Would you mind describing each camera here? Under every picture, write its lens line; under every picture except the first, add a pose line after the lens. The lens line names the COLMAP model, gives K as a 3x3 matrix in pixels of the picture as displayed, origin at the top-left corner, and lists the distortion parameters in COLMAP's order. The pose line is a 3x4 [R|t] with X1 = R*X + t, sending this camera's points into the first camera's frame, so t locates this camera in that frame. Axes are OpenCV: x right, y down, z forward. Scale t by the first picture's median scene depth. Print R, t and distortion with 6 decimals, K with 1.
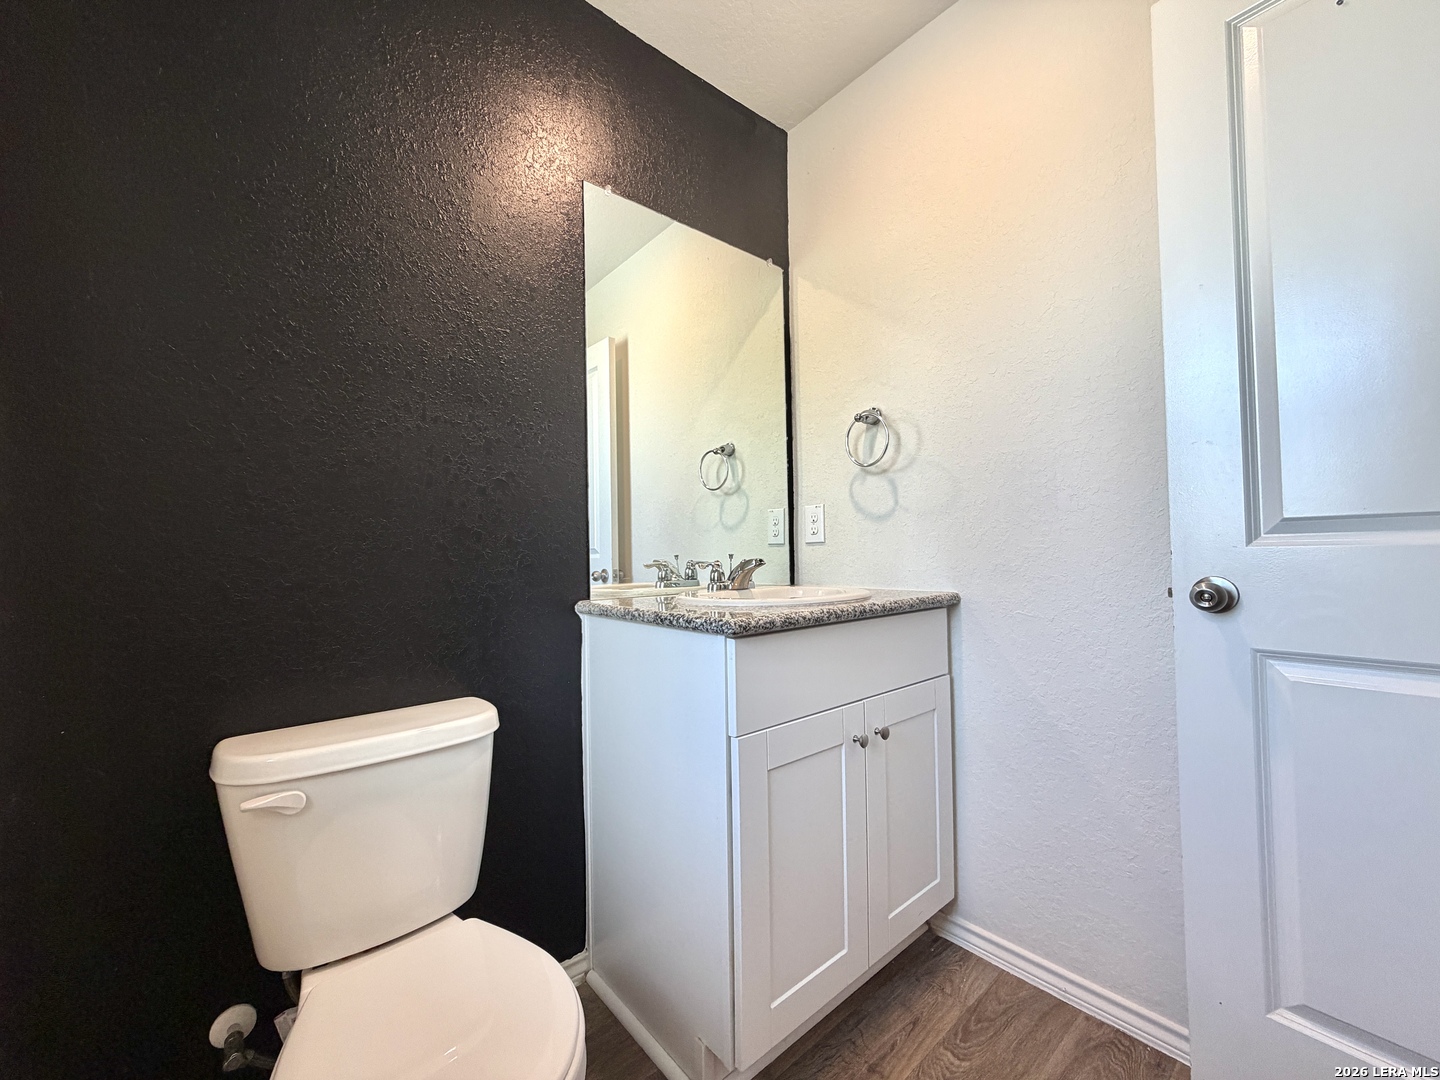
lens RADIAL K [[573.9, 0, 722.2], [0, 573.9, 535.3], [0, 0, 1]] dist [-0.000814, 0.000204]
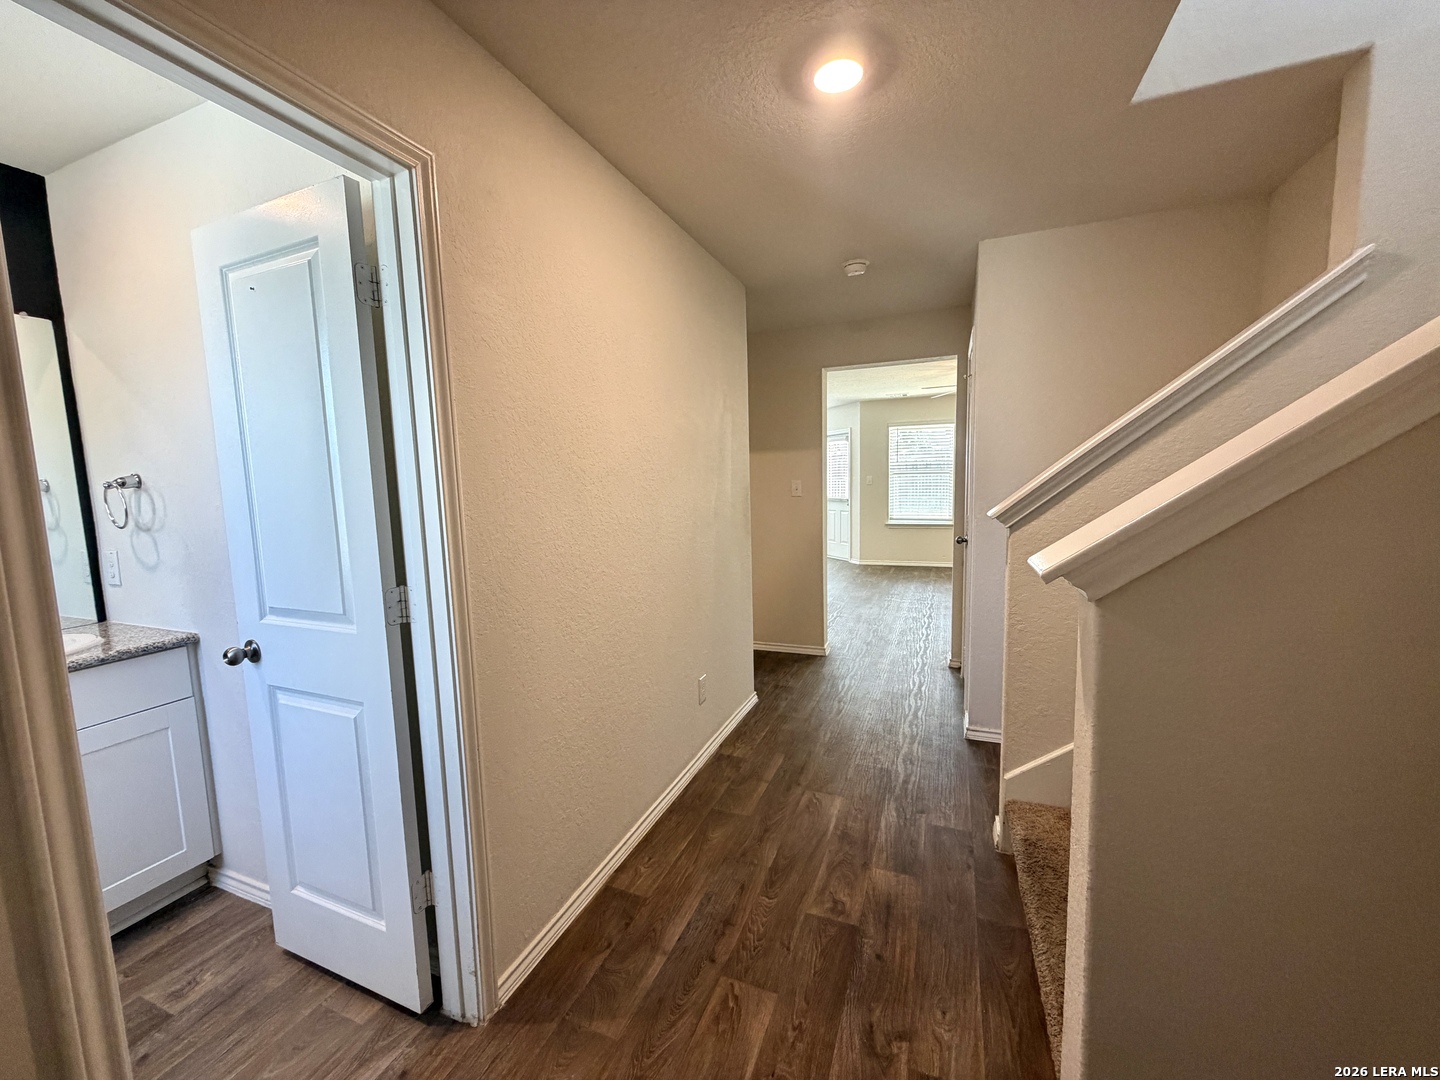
lens RADIAL K [[573.9, 0, 708.8], [0, 573.9, 540.2], [0, 0, 1]] dist [-0.000814, 0.000204]
pose [[0.895992, -0.058448, 0.440208, 0.874139], [0.001000, 0.991564, 0.129618, -0.266690], [-0.444070, -0.115696, 0.888491, -0.600885]]
